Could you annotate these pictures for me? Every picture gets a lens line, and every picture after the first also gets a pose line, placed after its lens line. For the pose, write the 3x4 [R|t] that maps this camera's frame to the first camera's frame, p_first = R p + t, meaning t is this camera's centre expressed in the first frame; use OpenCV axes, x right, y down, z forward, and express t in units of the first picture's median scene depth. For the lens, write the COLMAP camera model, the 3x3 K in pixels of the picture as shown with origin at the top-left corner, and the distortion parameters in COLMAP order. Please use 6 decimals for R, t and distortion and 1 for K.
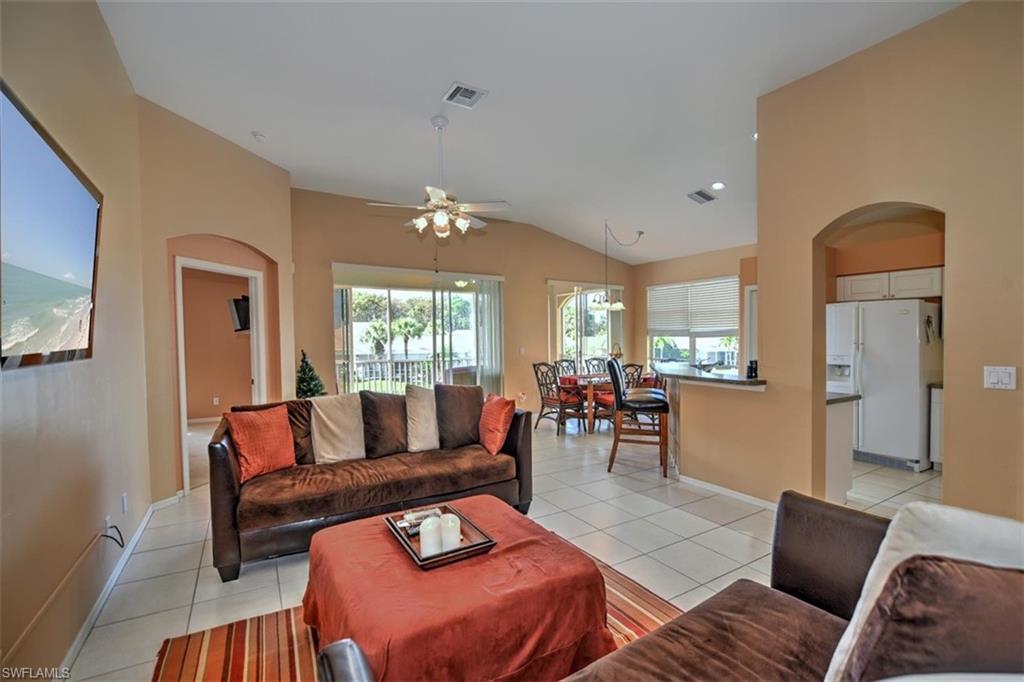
lens RADIAL K [[440.9, 0, 507.1], [0, 440.9, 345.7], [0, 0, 1]] dist [-0.019858, -0.001492]
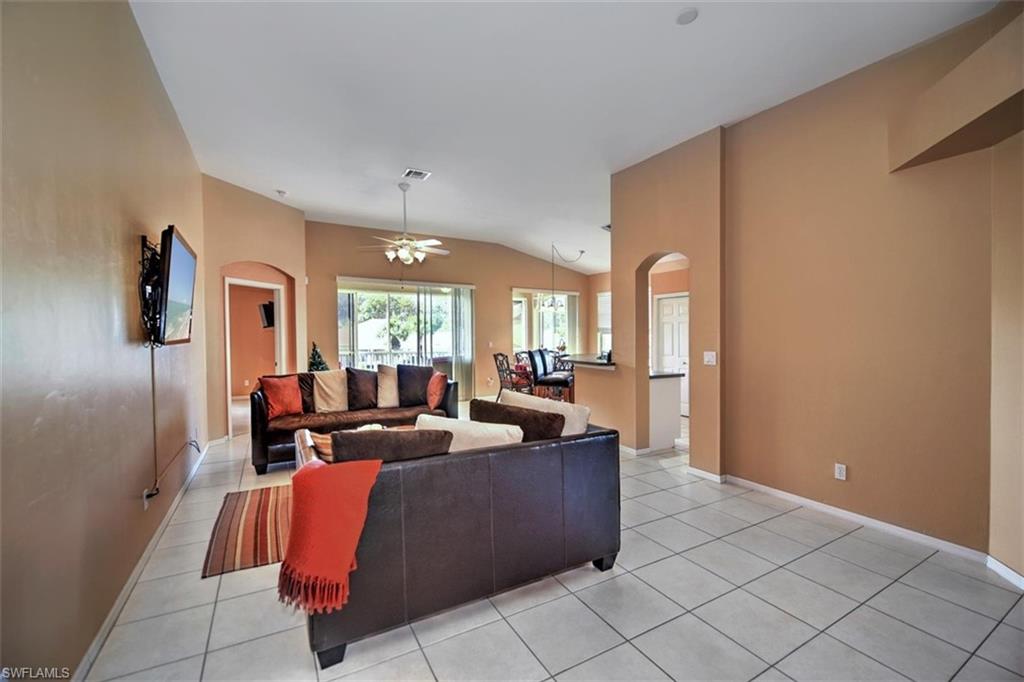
lens RADIAL K [[440.9, 0, 526.8], [0, 440.9, 340.0], [0, 0, 1]] dist [-0.019858, -0.001492]
pose [[0.999955, 0.006630, -0.006755, 0.266329], [-0.006674, 0.999956, -0.006585, 0.011134], [0.006711, 0.006630, 0.999956, -0.459565]]
